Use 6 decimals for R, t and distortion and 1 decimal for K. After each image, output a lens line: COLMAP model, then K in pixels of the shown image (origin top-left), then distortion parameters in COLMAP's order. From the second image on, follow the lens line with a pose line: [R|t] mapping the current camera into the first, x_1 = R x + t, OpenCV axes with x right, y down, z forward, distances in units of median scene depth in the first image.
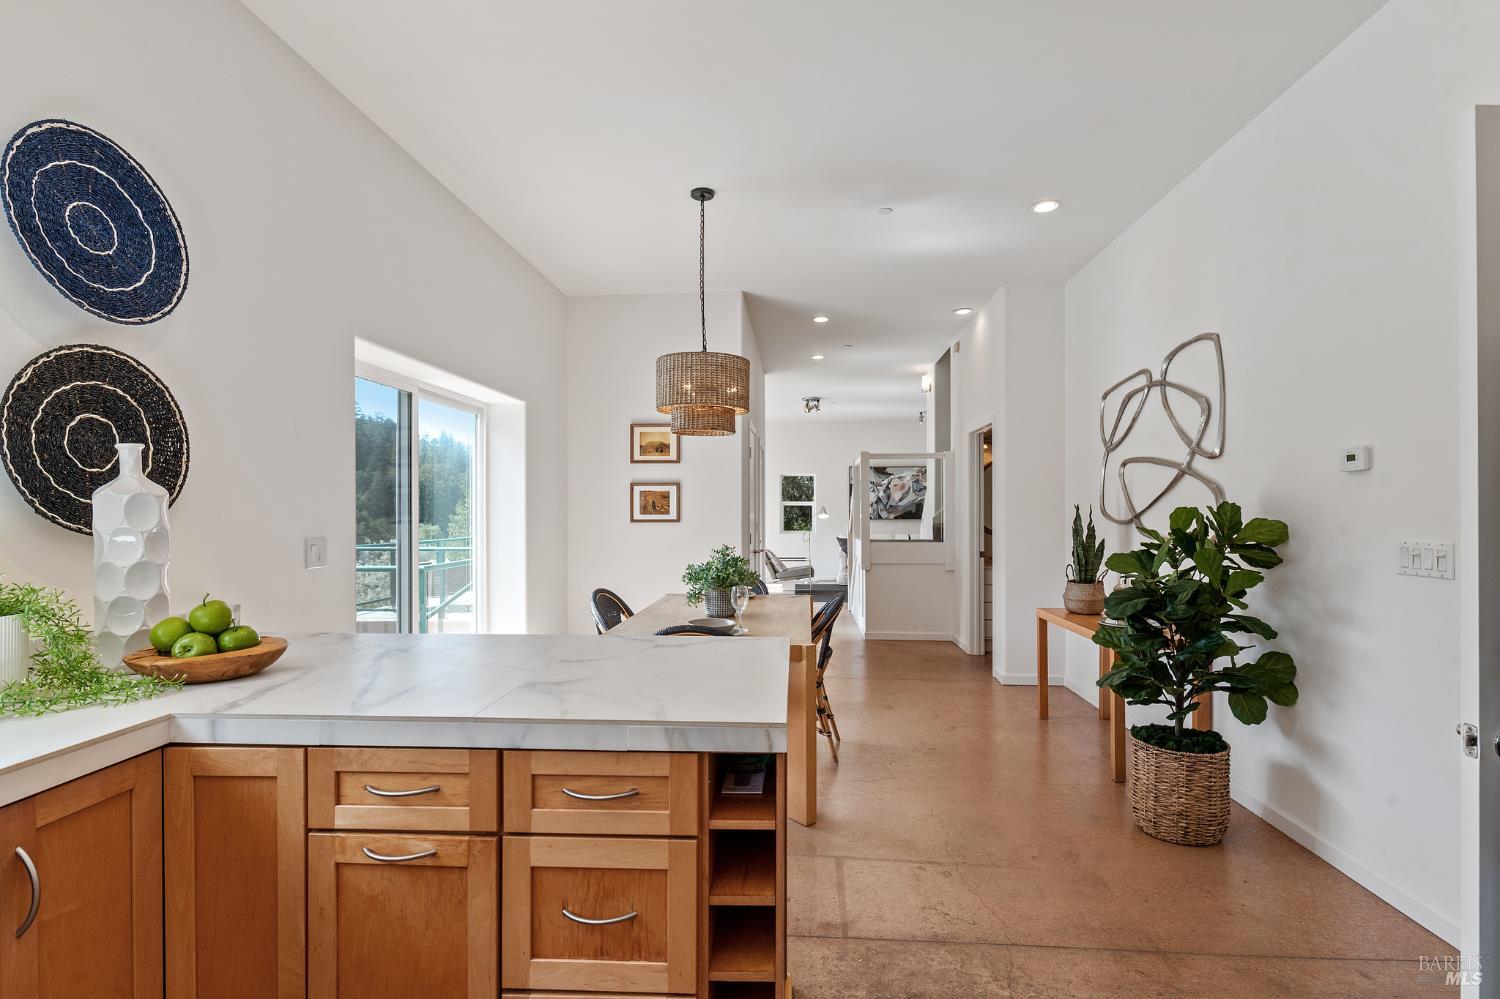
lens RADIAL K [[702.0, 0, 759.6], [0, 702.0, 510.4], [0, 0, 1]] dist [-0.002958, -0.001226]
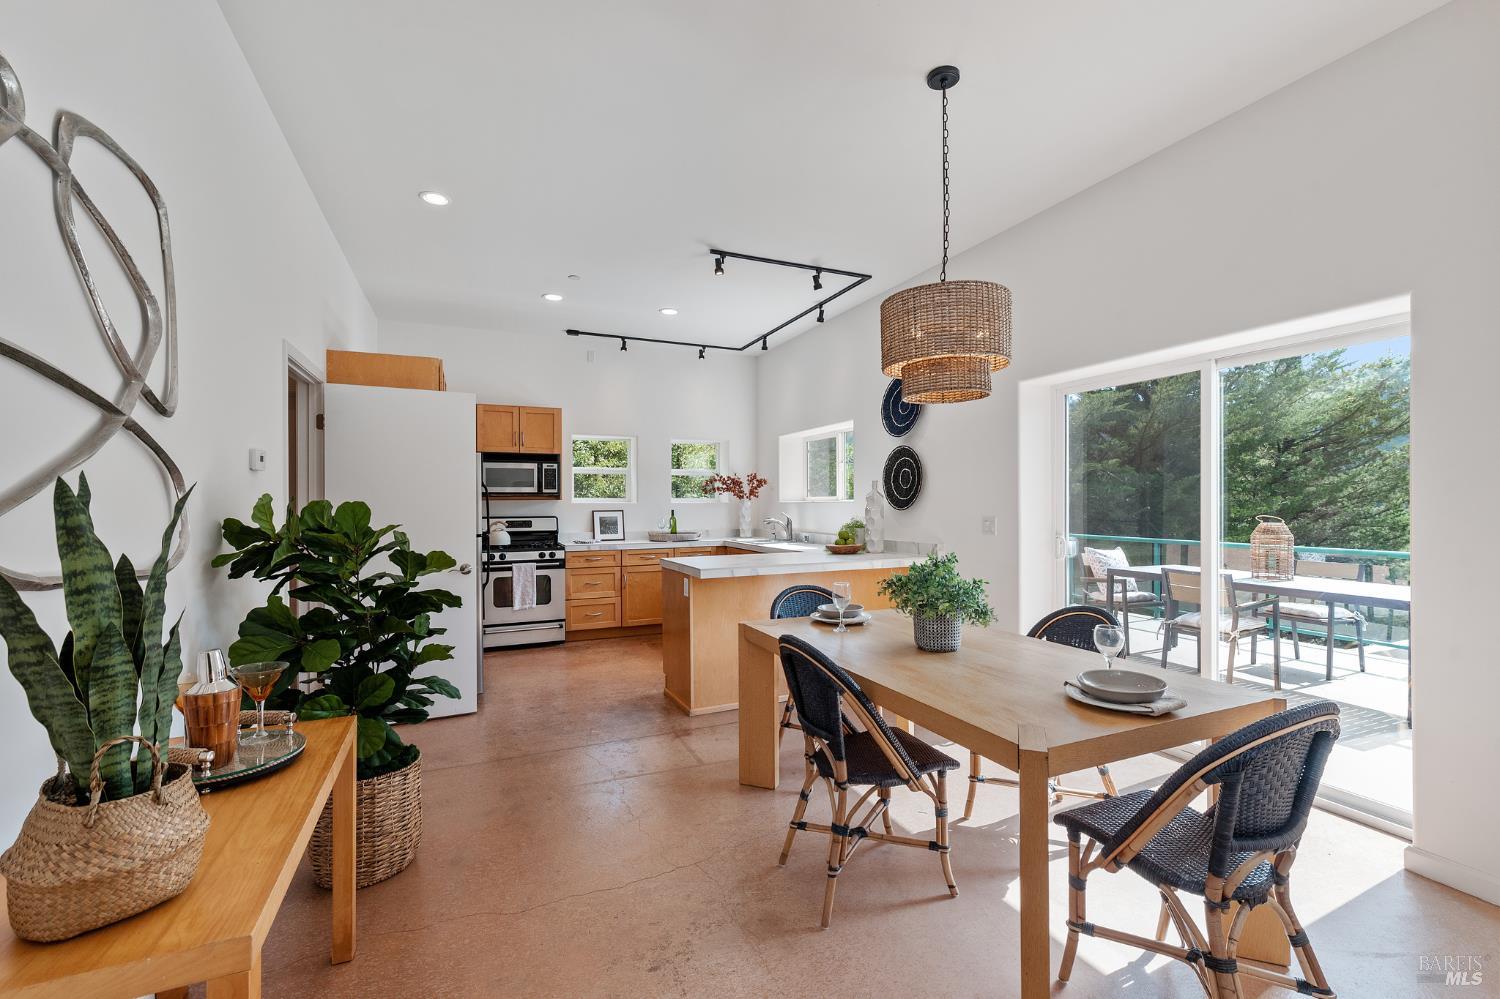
lens RADIAL K [[641.0, 0, 753.0], [0, 641.0, 505.0], [0, 0, 1]] dist [-0.002636, -0.000211]
pose [[-0.887191, 0.003173, -0.461391, 0.536105], [0.000848, 0.999986, 0.005245, -0.001119], [0.461401, 0.004262, -0.887181, 1.936236]]
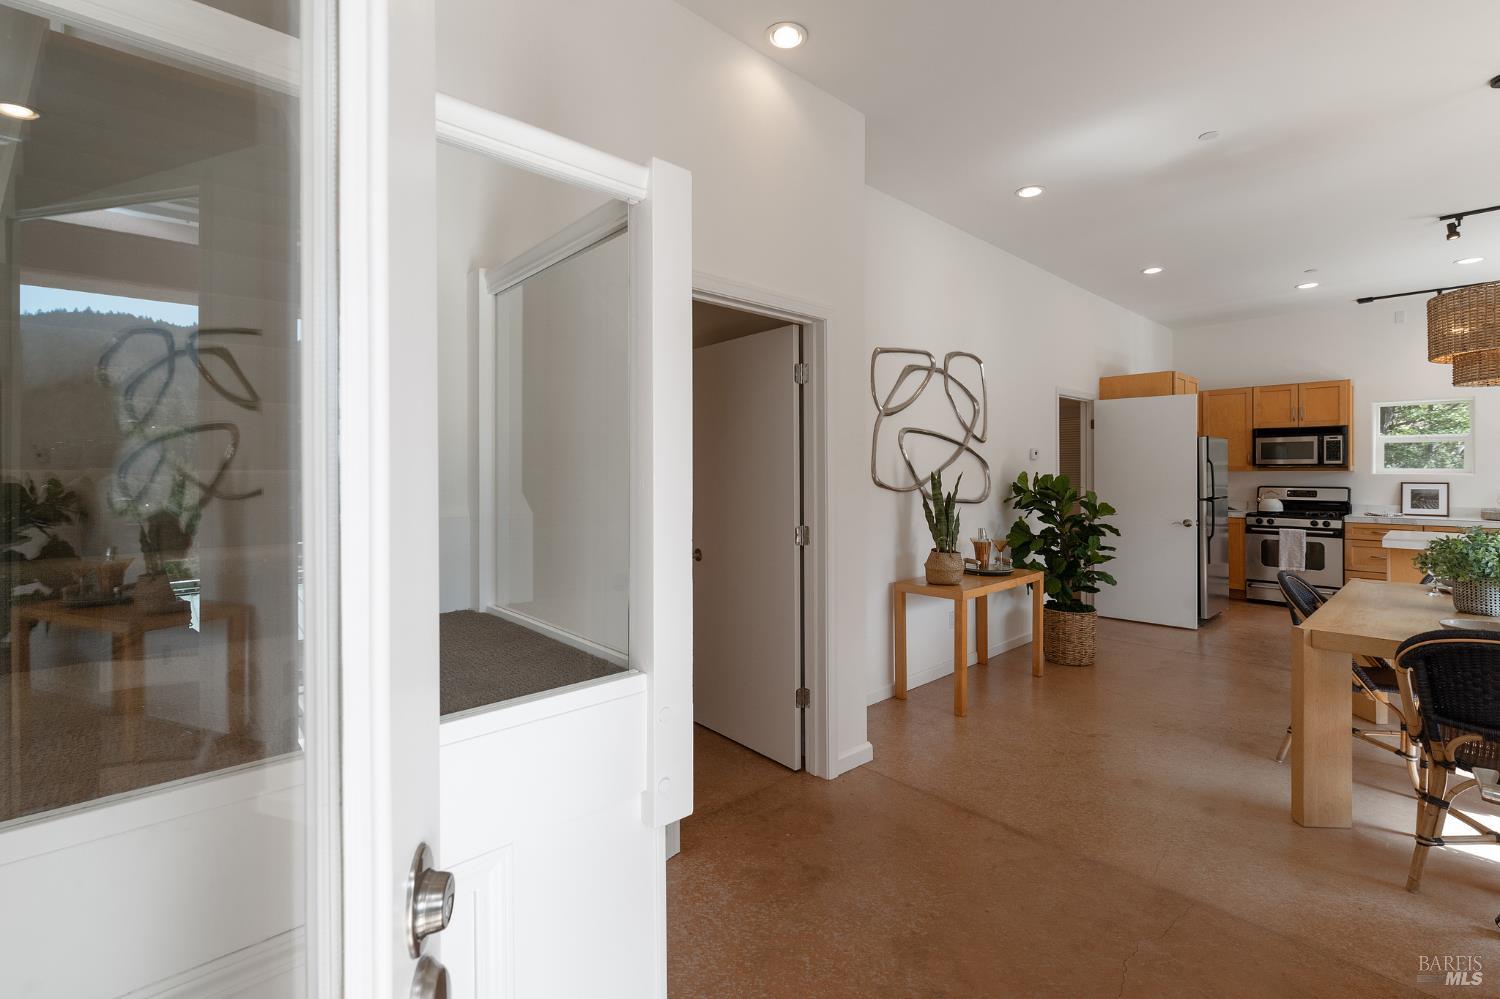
lens RADIAL K [[665.7, 0, 754.4], [0, 665.7, 466.8], [0, 0, 1]] dist [-0.002426, -0.000258]
pose [[-0.724996, 0.000744, 0.688752, 0.026061], [0.001026, 0.999999, -0.000001, -0.023851], [-0.688752, 0.000706, -0.724997, 2.725424]]
